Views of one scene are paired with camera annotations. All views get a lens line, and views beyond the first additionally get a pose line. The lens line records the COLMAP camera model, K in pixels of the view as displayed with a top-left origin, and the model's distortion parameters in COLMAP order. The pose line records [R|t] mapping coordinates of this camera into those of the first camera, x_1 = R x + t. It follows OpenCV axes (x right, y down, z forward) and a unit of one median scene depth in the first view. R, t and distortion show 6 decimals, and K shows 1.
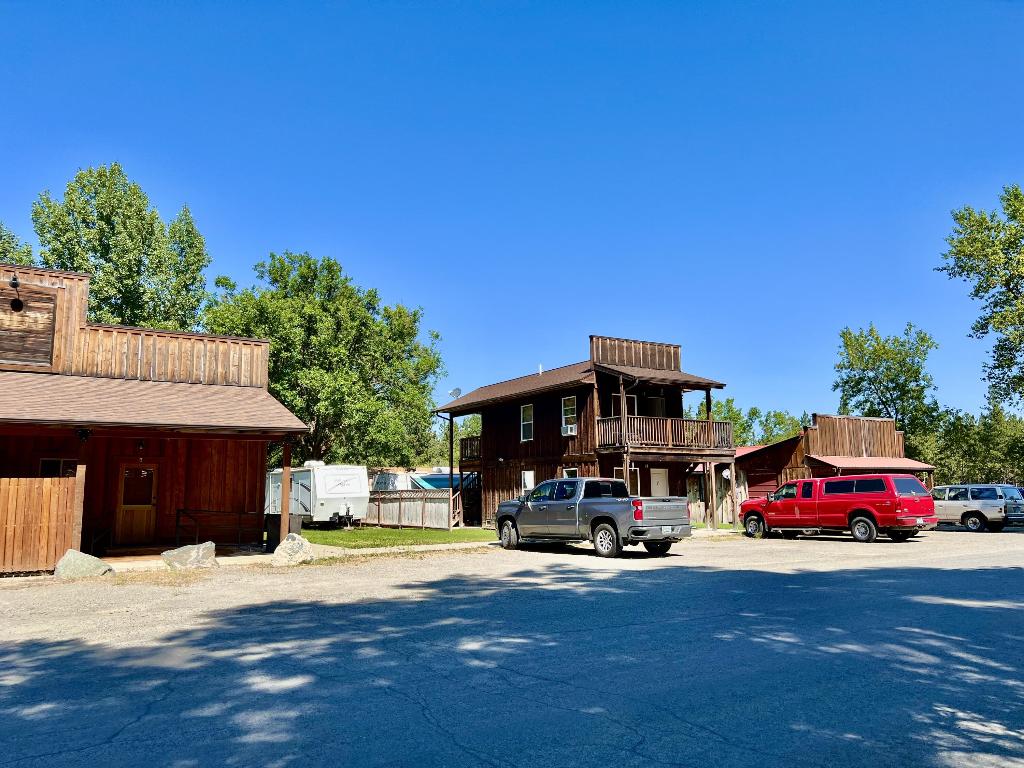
lens RADIAL K [[772.1, 0, 511.9], [0, 772.1, 384.5], [0, 0, 1]] dist [0.051612, -0.066632]
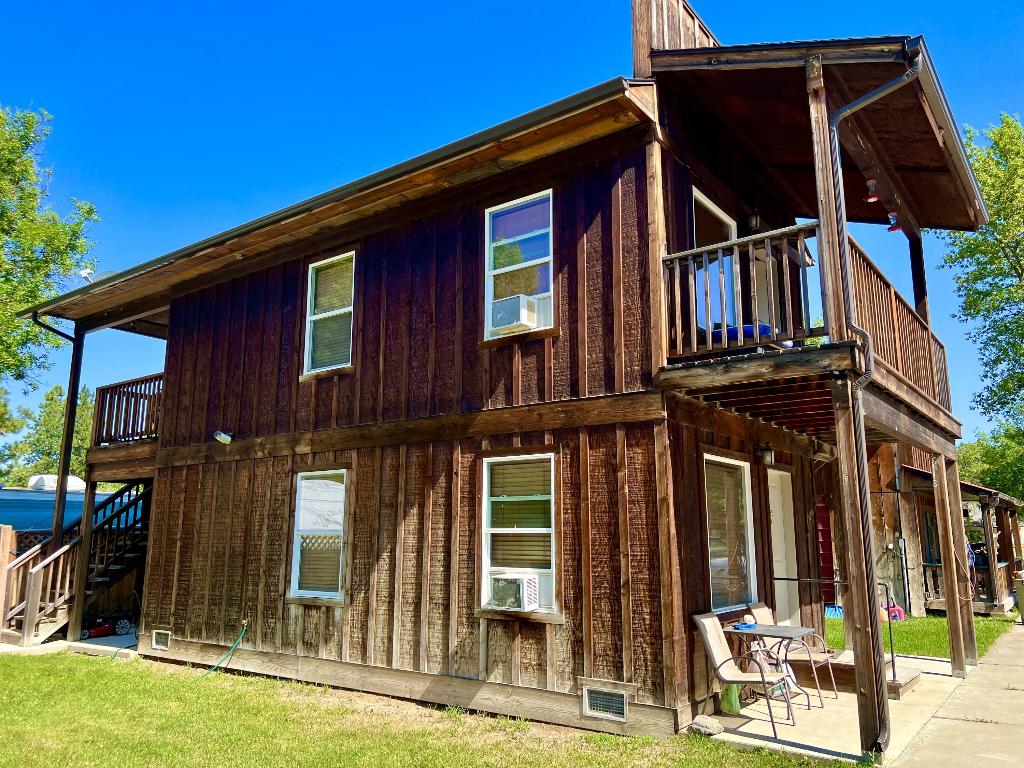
lens RADIAL K [[772.1, 0, 509.7], [0, 772.1, 382.9], [0, 0, 1]] dist [0.051612, -0.066632]
pose [[0.932375, 0.091335, 0.349764, -0.018613], [-0.066171, 0.994329, -0.083260, 0.096831], [-0.355385, 0.054485, 0.933131, 0.689817]]
